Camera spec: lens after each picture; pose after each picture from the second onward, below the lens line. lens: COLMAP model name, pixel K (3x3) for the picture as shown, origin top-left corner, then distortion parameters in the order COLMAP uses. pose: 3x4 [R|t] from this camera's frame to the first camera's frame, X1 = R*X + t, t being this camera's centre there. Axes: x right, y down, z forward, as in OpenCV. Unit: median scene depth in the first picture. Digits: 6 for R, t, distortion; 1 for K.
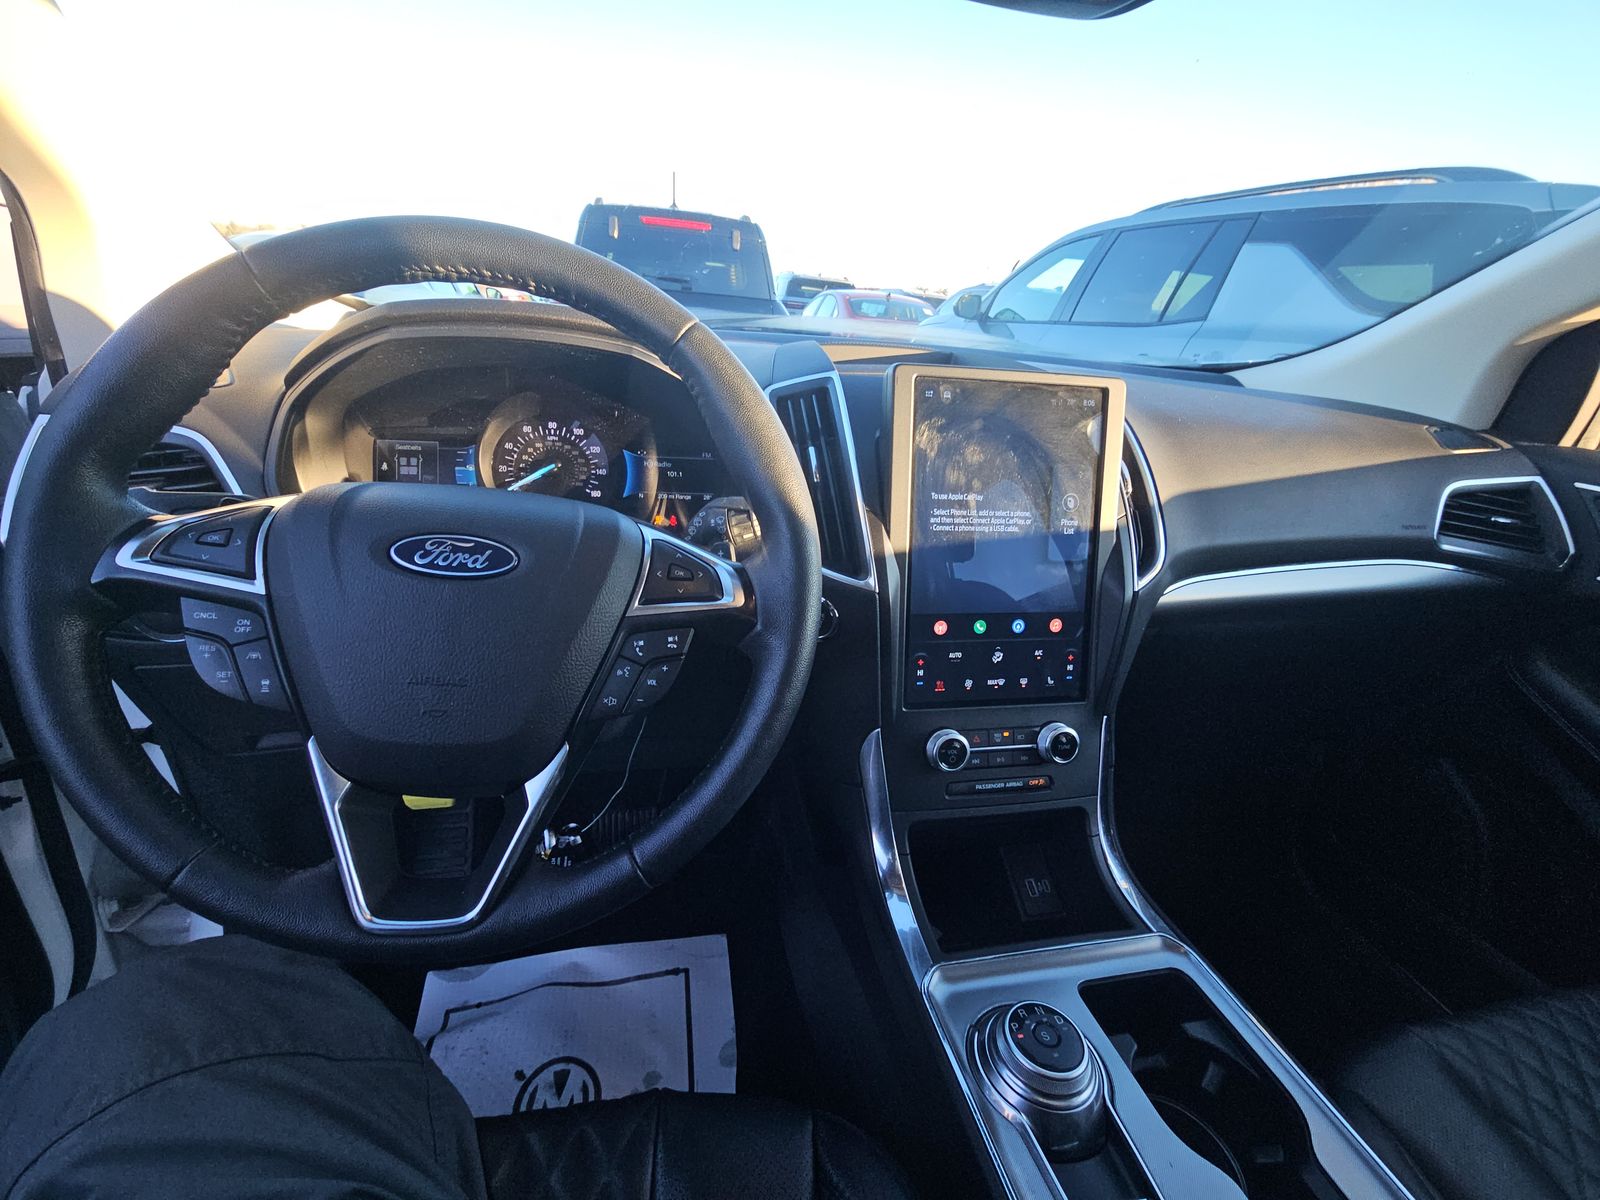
lens RADIAL K [[658.0, 0, 803.6], [0, 658.0, 615.8], [0, 0, 1]] dist [0.002099, 0.000117]
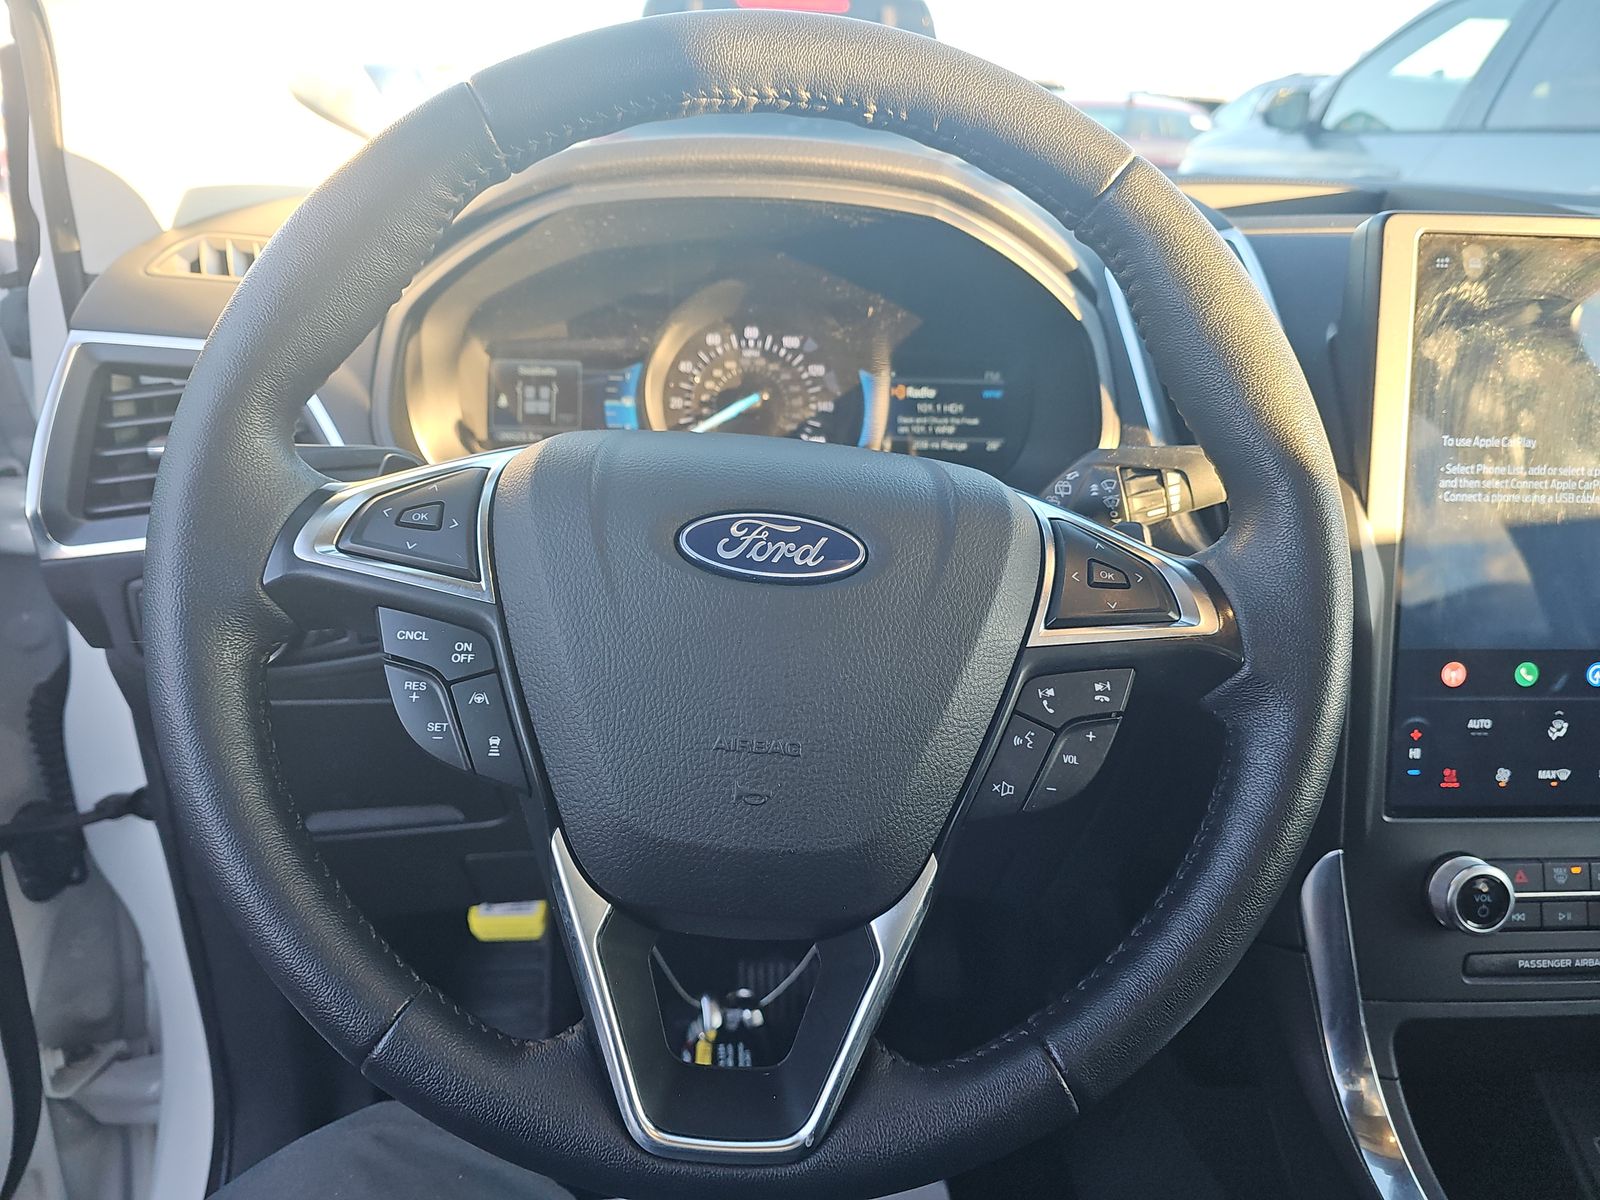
lens RADIAL K [[1090.7, 0, 800.0], [0, 1090.7, 600.0], [0, 0, 1]] dist [0.048945, -0.054674]
pose [[0.990288, 0.013616, -0.138364, -0.218779], [-0.018324, 0.999294, -0.032808, -0.003958], [0.137820, 0.035025, 0.989838, -0.011504]]
